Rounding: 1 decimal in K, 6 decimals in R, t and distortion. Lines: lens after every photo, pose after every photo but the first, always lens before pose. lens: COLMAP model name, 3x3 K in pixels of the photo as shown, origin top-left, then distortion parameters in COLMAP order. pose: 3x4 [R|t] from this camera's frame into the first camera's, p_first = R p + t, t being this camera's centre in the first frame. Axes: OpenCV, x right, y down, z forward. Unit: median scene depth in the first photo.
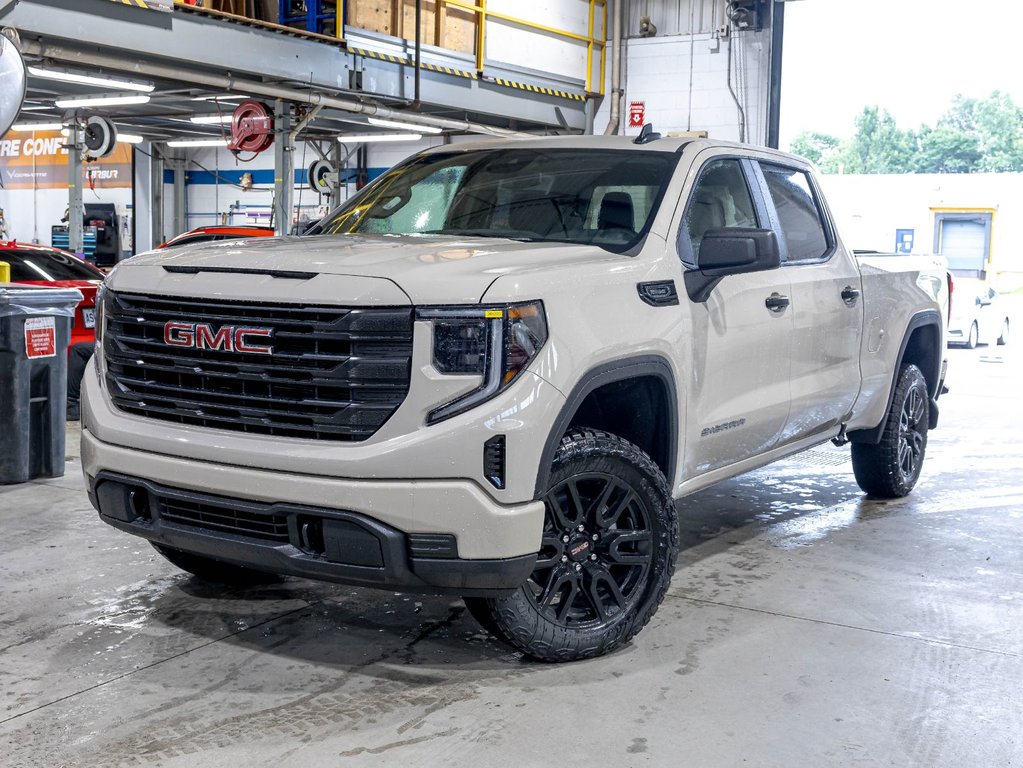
lens RADIAL K [[1316.4, 0, 575.9], [0, 1316.4, 385.4], [0, 0, 1]] dist [-0.007312, -0.015152]
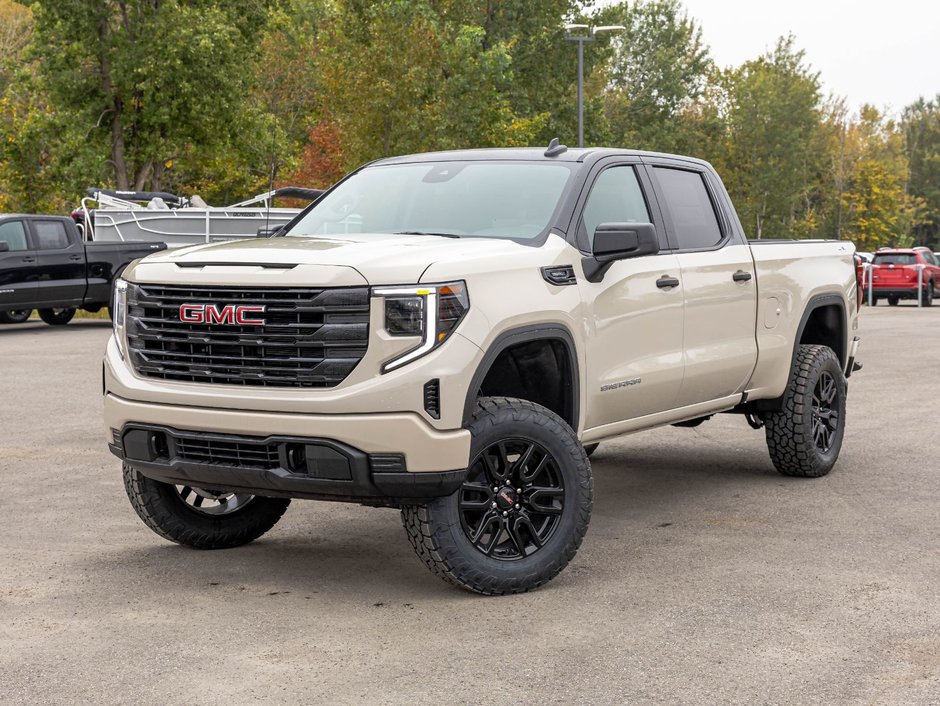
lens RADIAL K [[1679.9, 0, 470.0], [0, 1679.9, 353.0], [0, 0, 1]] dist [0.008284, -0.051043]
pose [[0.999110, -0.025556, -0.033554, 0.035147], [0.024105, 0.998786, -0.042964, 0.082841], [0.034611, 0.042116, 0.998513, -0.698371]]
